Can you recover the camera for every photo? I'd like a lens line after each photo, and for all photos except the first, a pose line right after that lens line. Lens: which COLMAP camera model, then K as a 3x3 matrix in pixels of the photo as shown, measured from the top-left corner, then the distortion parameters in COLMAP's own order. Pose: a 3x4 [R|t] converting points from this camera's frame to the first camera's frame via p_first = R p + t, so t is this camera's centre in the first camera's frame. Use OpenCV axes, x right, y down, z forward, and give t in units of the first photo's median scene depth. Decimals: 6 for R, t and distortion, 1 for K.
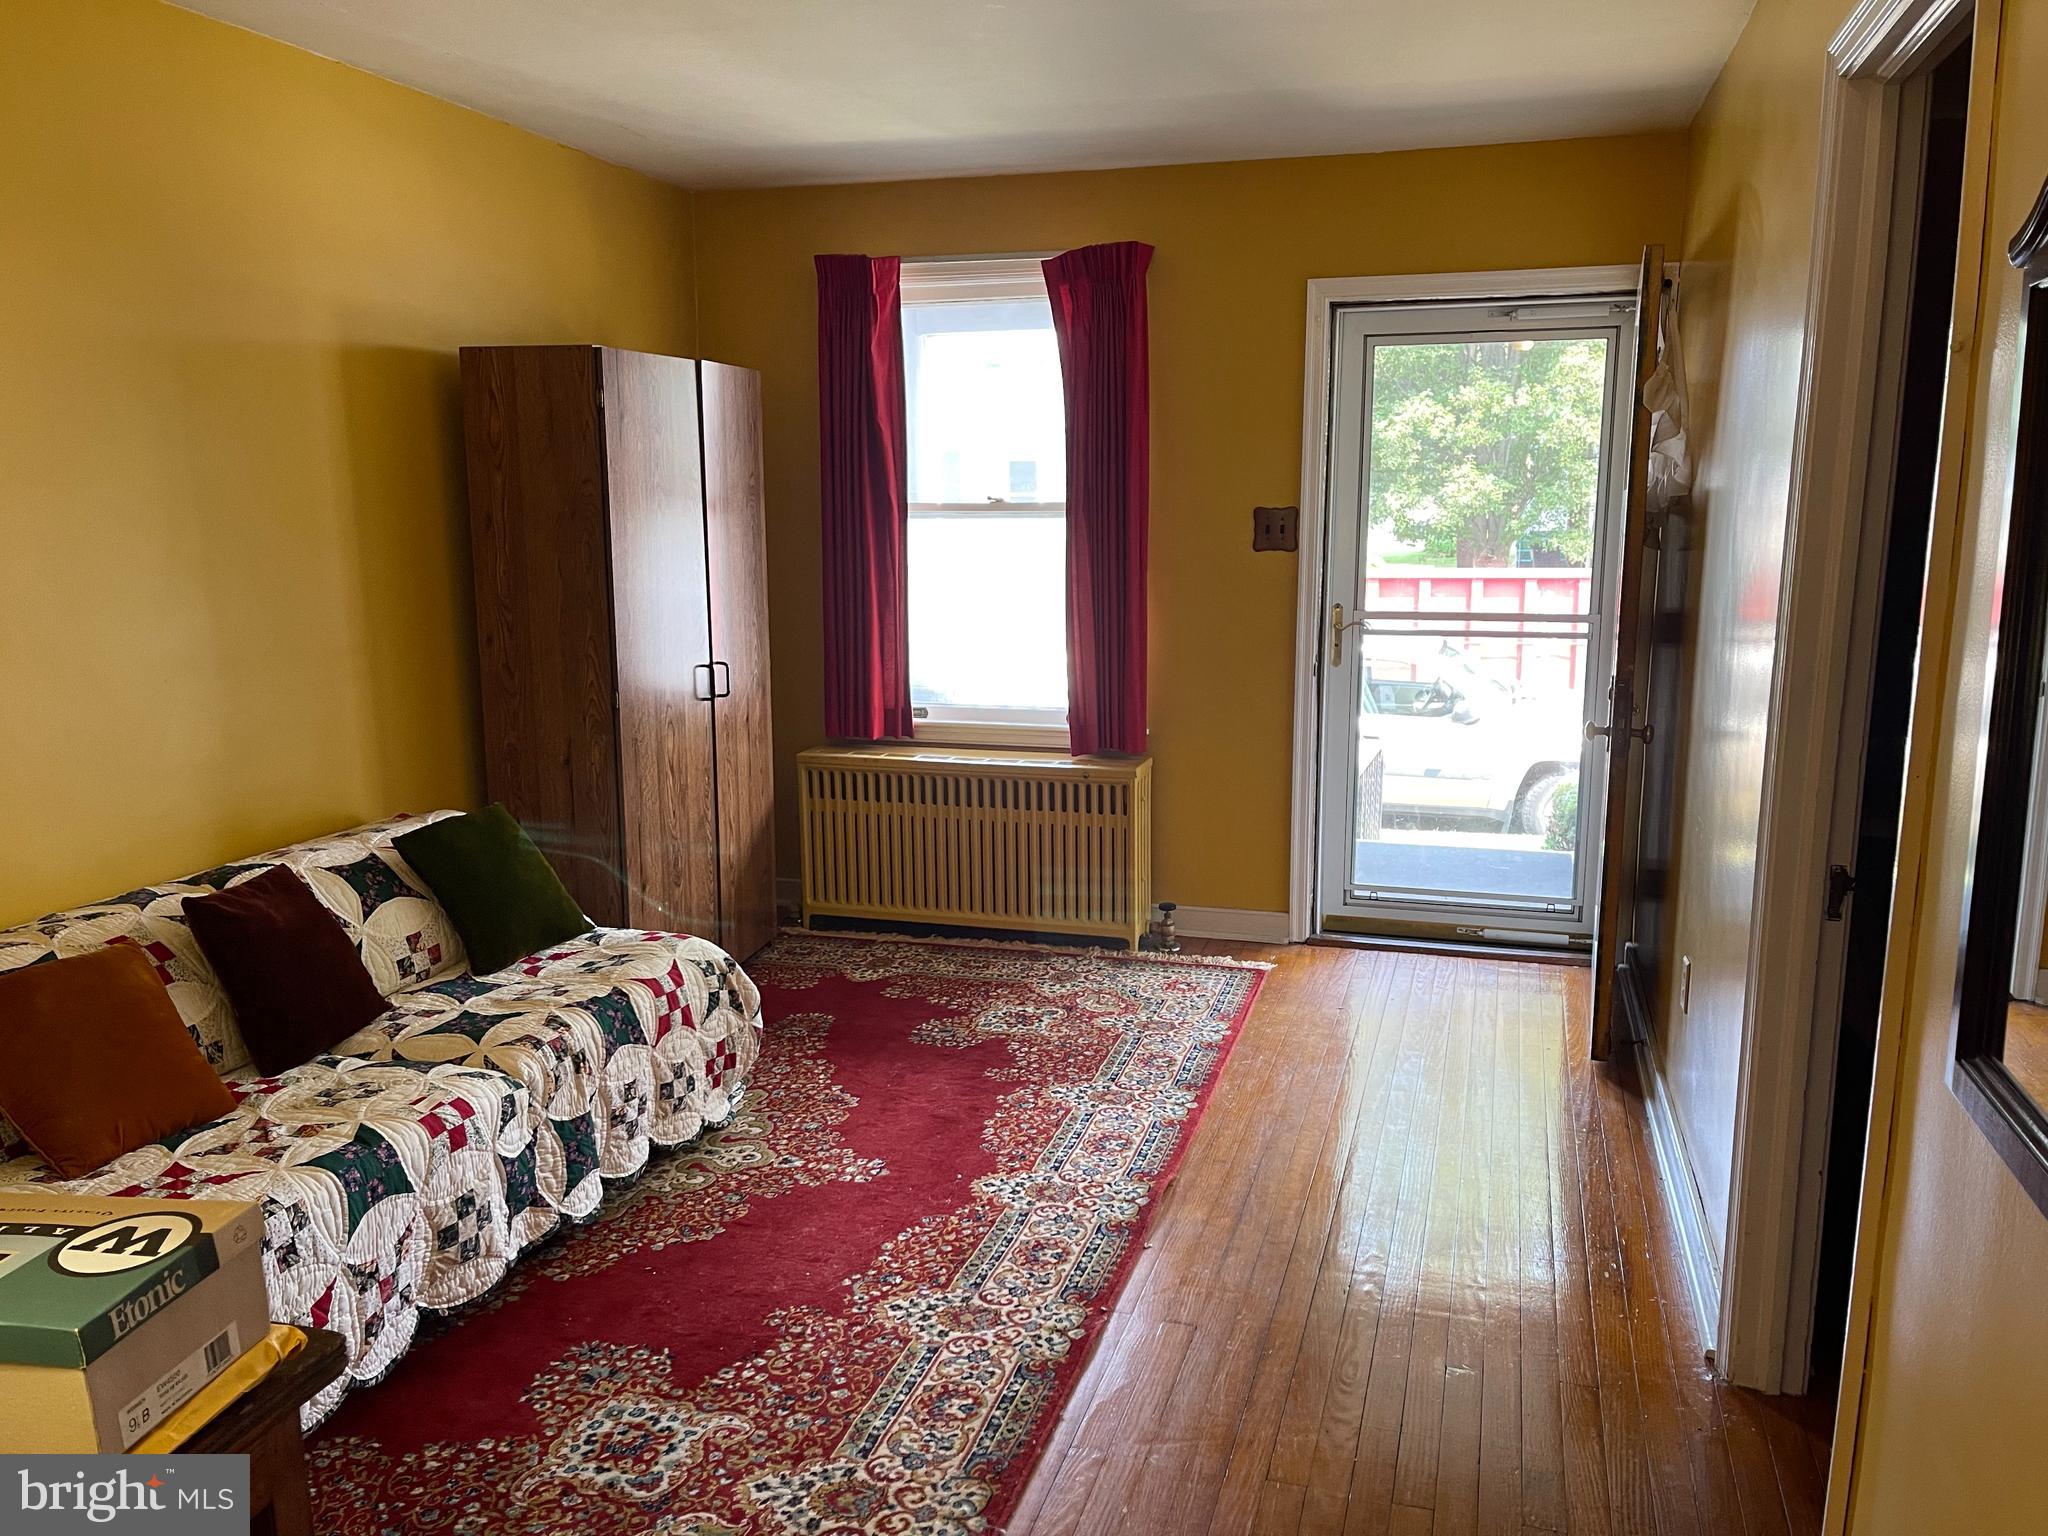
lens RADIAL K [[1547.7, 0, 1031.7], [0, 1547.7, 771.1], [0, 0, 1]] dist [0.048562, -0.037001]
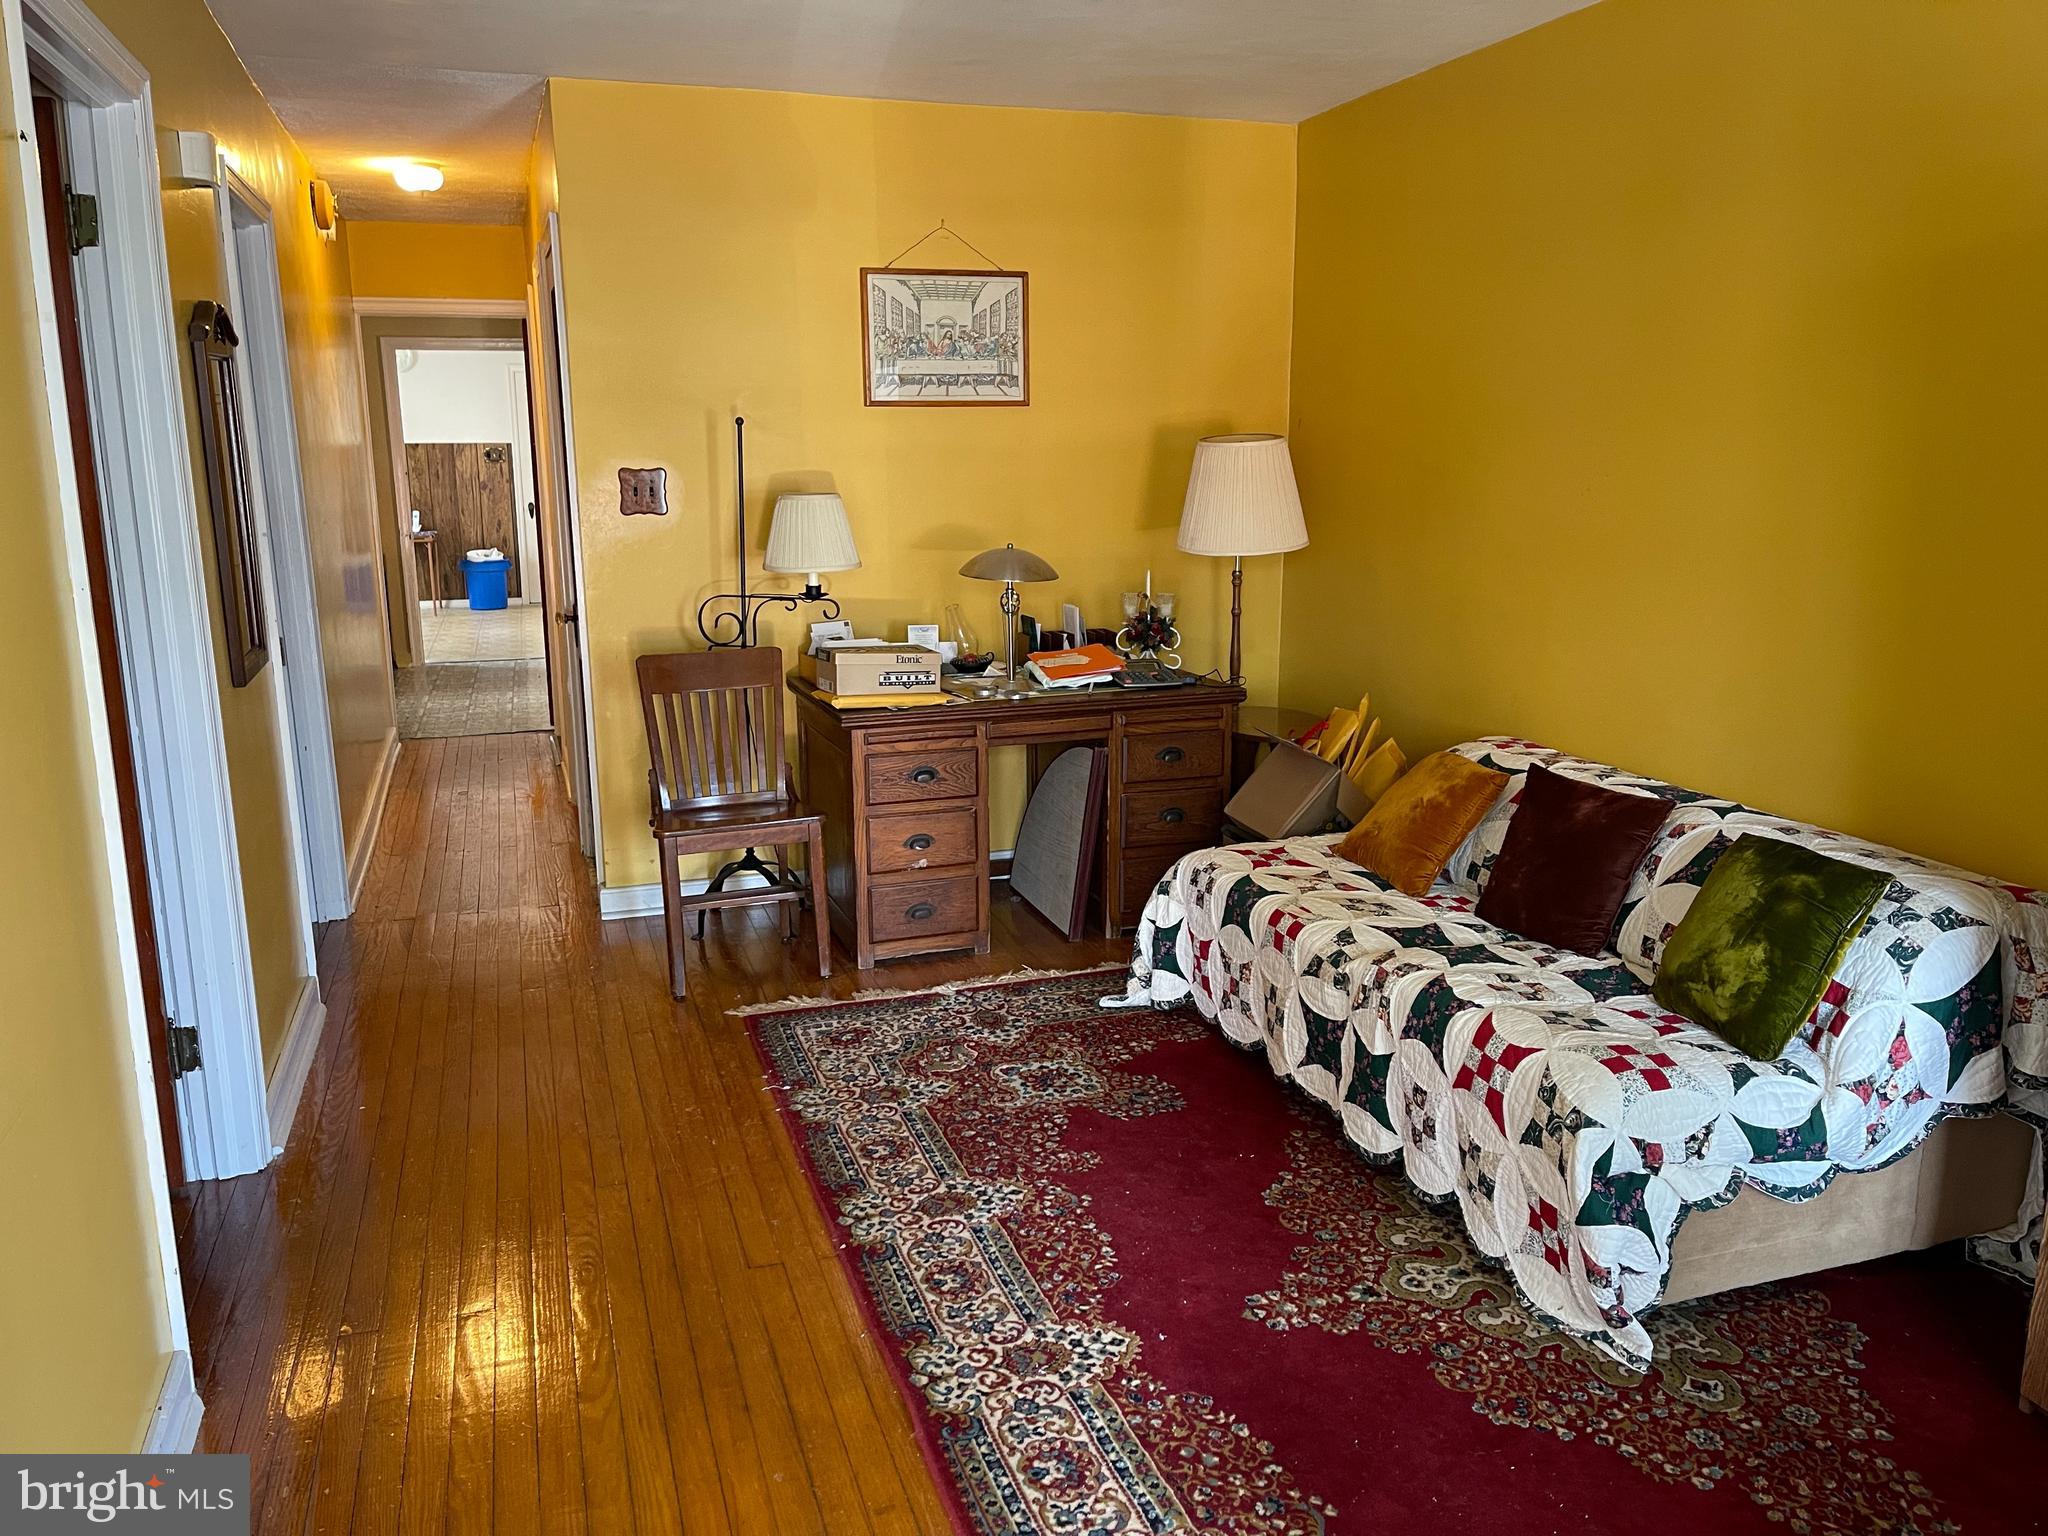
lens RADIAL K [[1547.7, 0, 1024.5], [0, 1547.7, 772.4], [0, 0, 1]] dist [0.048562, -0.037001]
pose [[-0.815836, 0.125380, -0.564528, 0.412825], [-0.097957, 0.932143, 0.348589, -0.260260], [0.569927, 0.339691, -0.748193, 1.475399]]
